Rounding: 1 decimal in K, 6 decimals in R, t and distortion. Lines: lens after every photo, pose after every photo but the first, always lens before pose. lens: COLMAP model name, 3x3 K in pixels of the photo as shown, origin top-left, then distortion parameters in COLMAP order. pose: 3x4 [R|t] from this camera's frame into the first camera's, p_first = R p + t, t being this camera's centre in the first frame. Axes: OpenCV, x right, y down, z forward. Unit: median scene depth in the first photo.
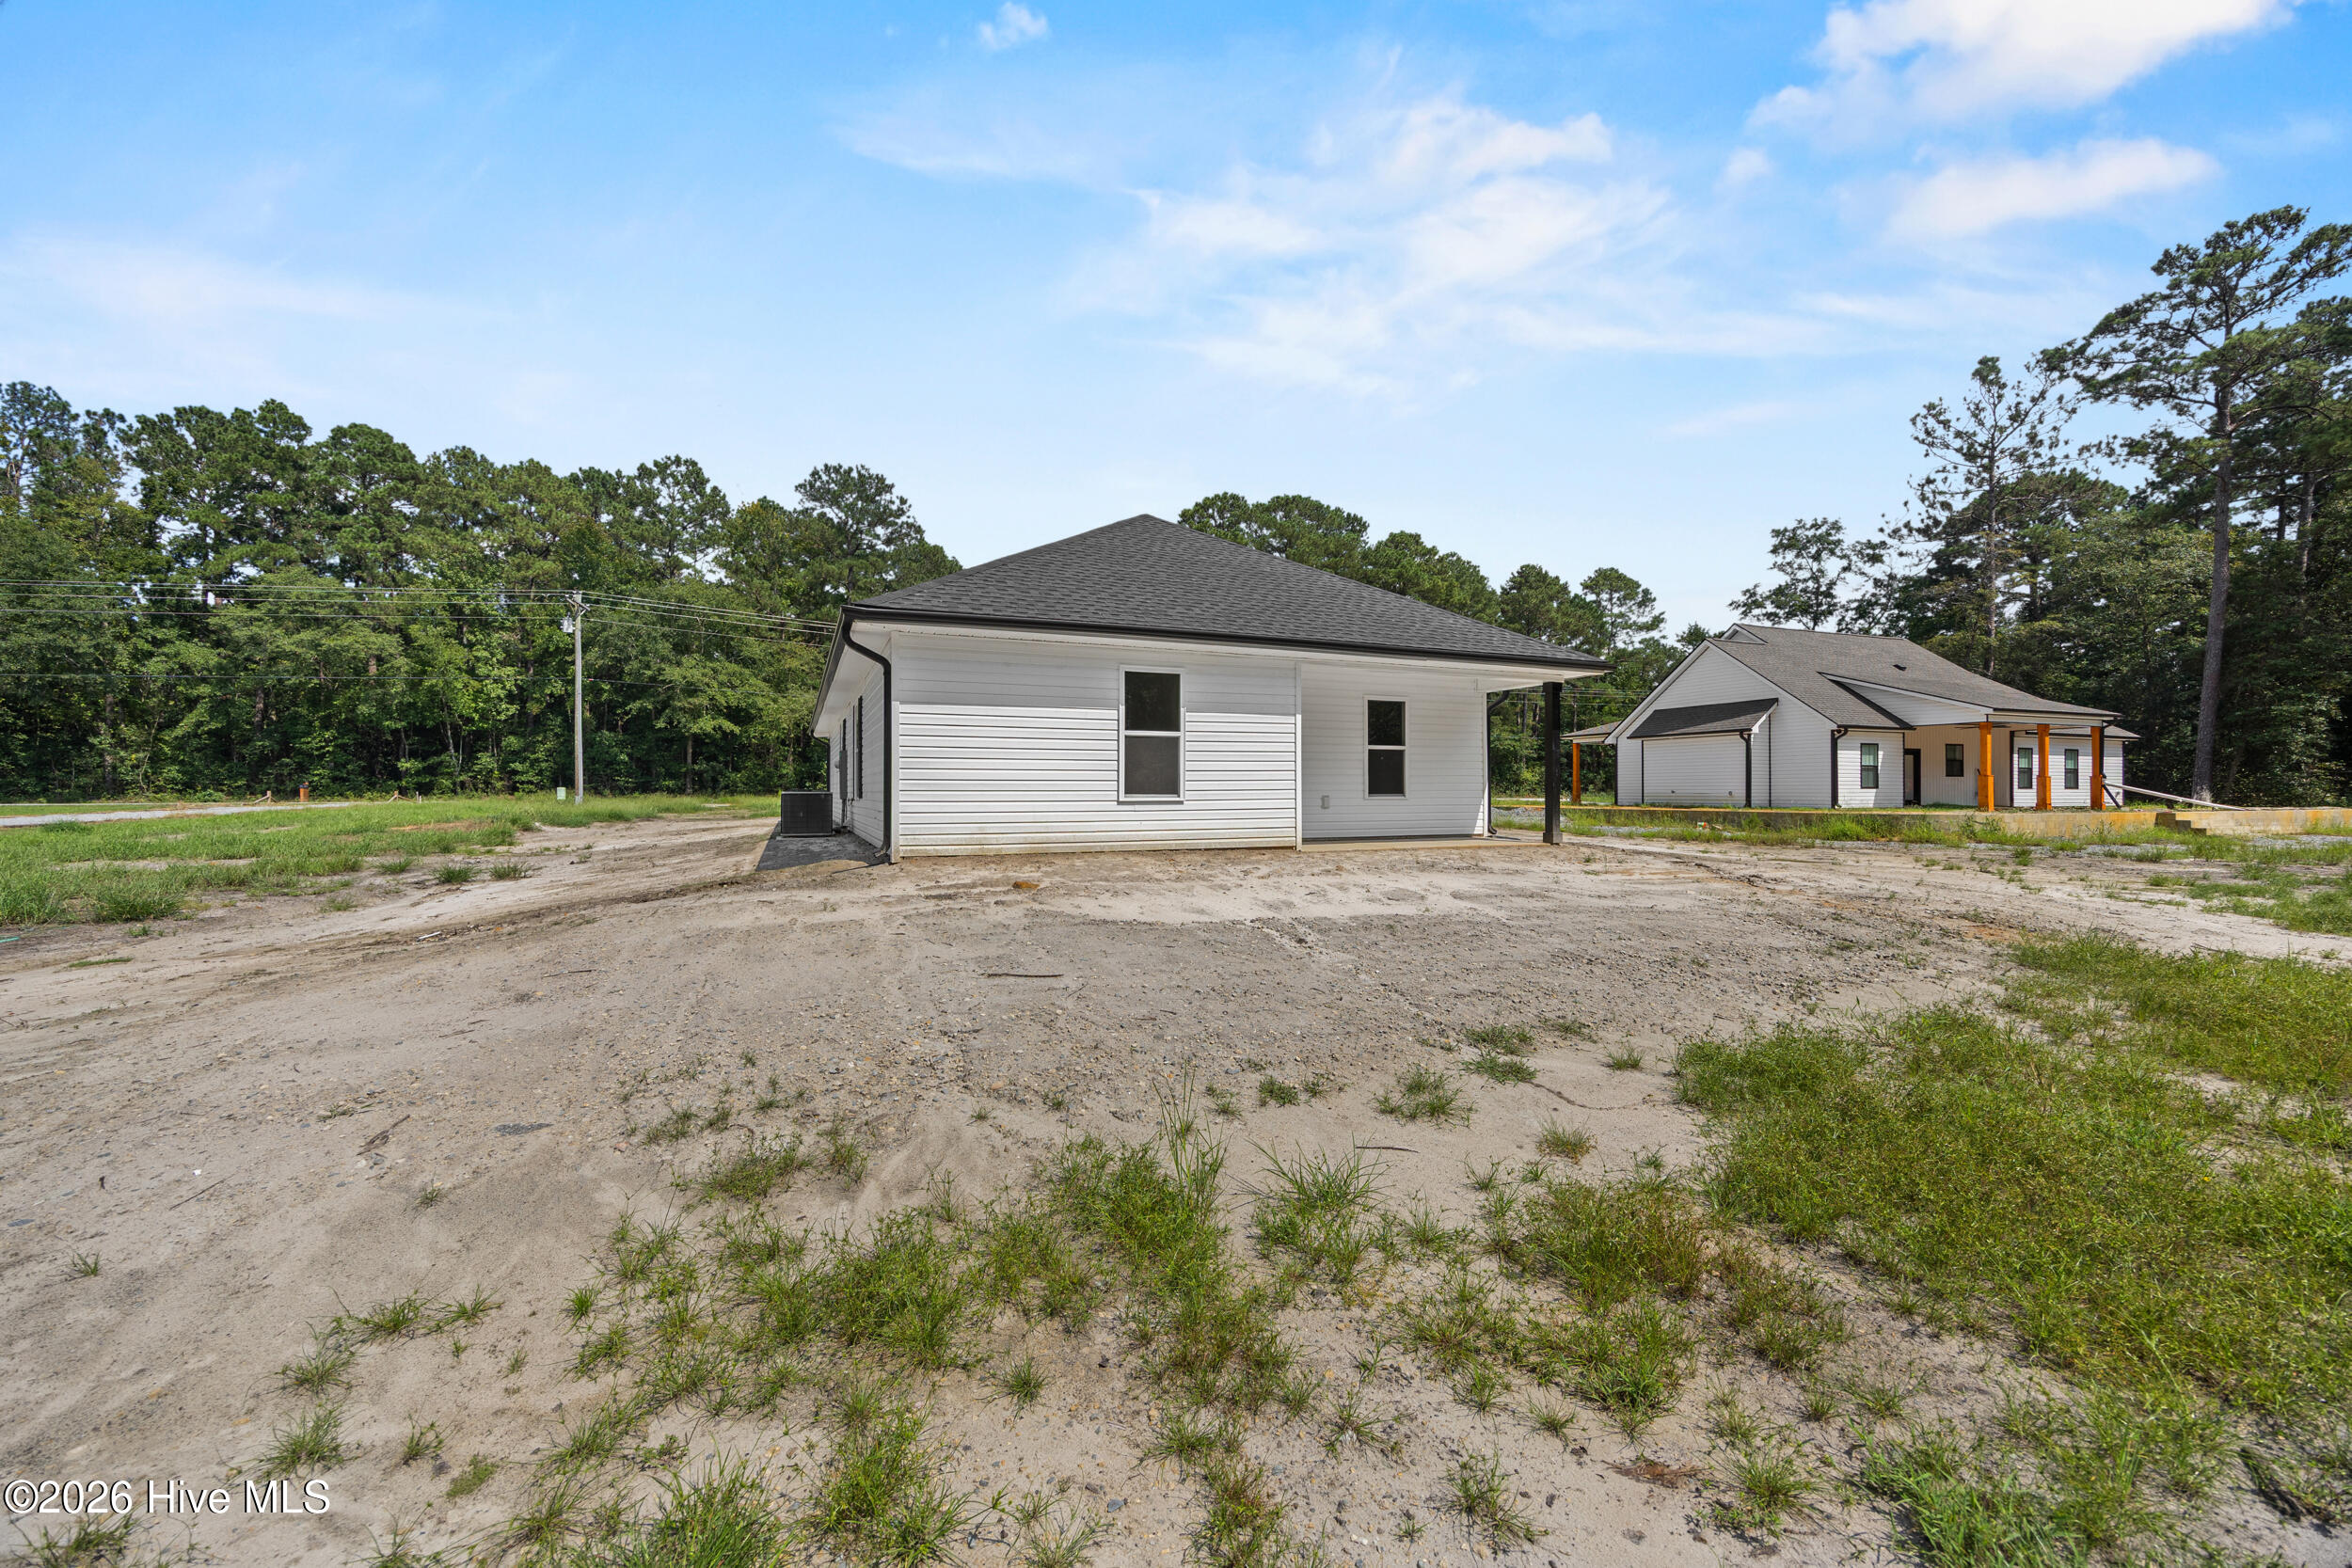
lens RADIAL K [[897.0, 0, 1164.6], [0, 897.0, 790.7], [0, 0, 1]] dist [-0.001218, -0.000475]
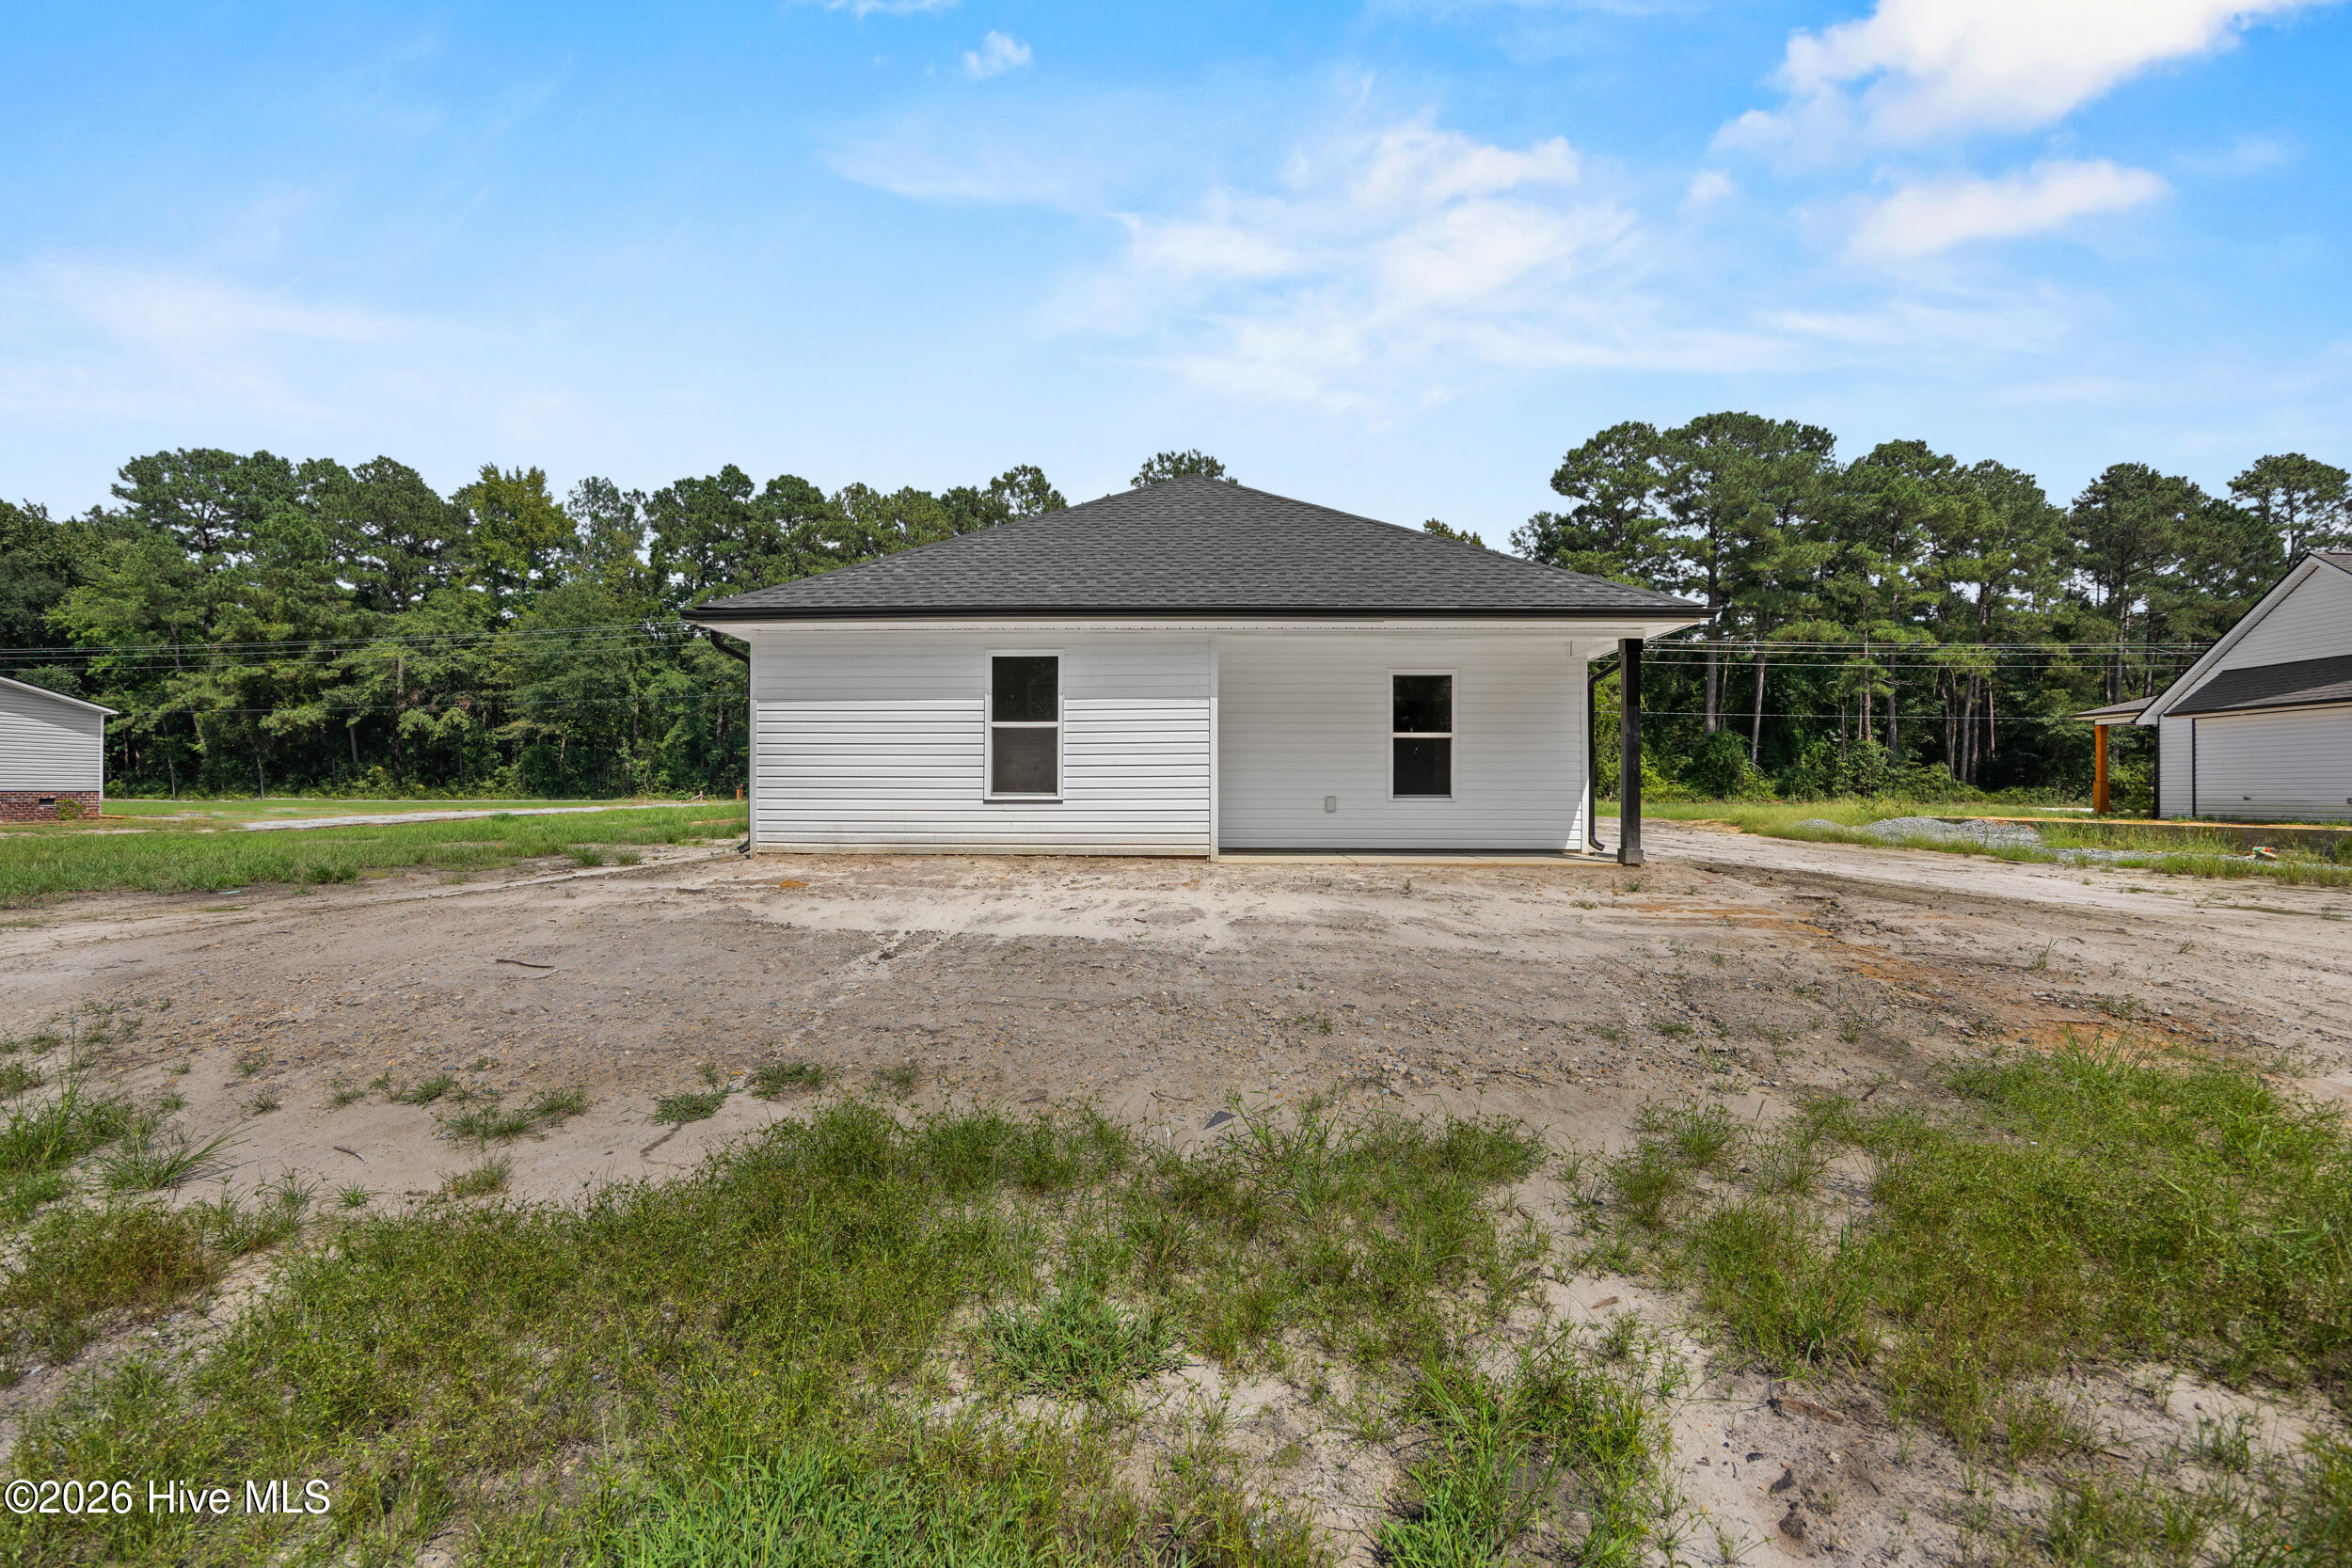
lens RADIAL K [[1009.0, 0, 1167.7], [0, 1009.0, 787.4], [0, 0, 1]] dist [-0.018177, 0.000300]
pose [[0.909900, 0.000810, -0.414828, 0.101093], [-0.003583, 0.999976, -0.005905, 0.000851], [0.414813, 0.006859, 0.909881, 0.027004]]
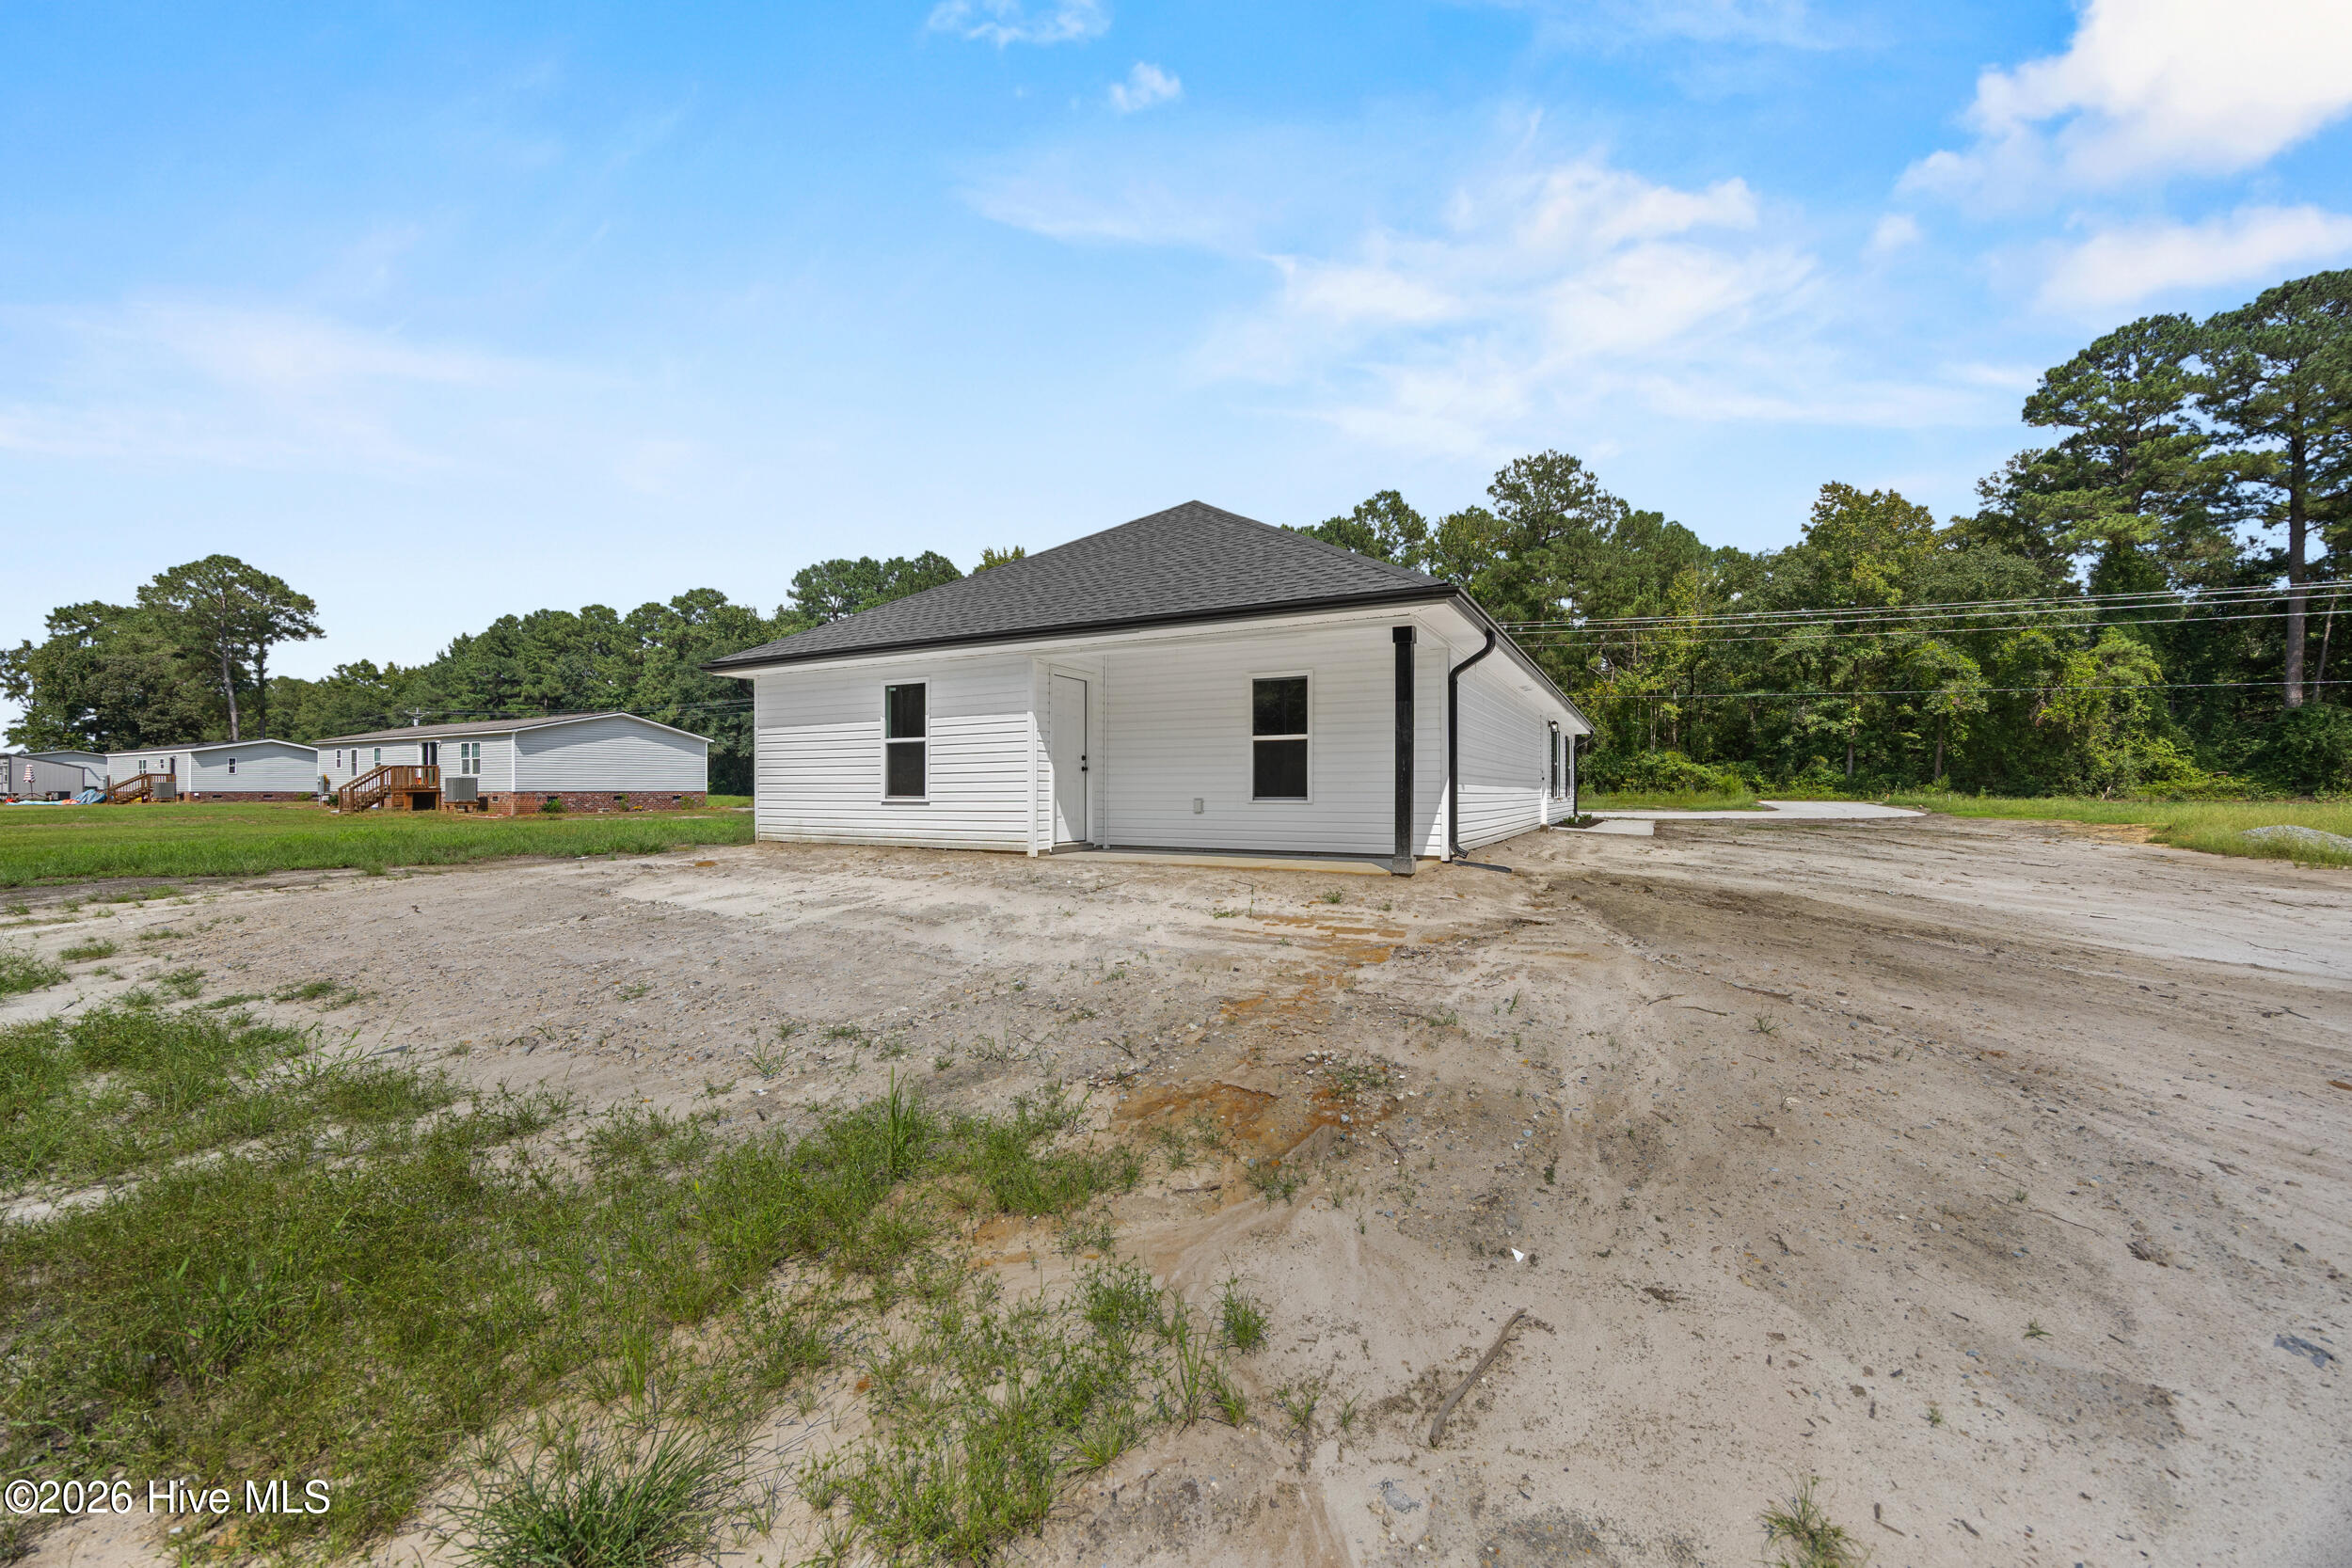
lens RADIAL K [[897.0, 0, 1171.4], [0, 897.0, 788.9], [0, 0, 1]] dist [-0.001218, -0.000475]
pose [[0.626900, -0.000085, -0.779100, 0.196758], [-0.000096, 1.000000, -0.000186, -0.000821], [0.779100, 0.000191, 0.626900, 0.107357]]
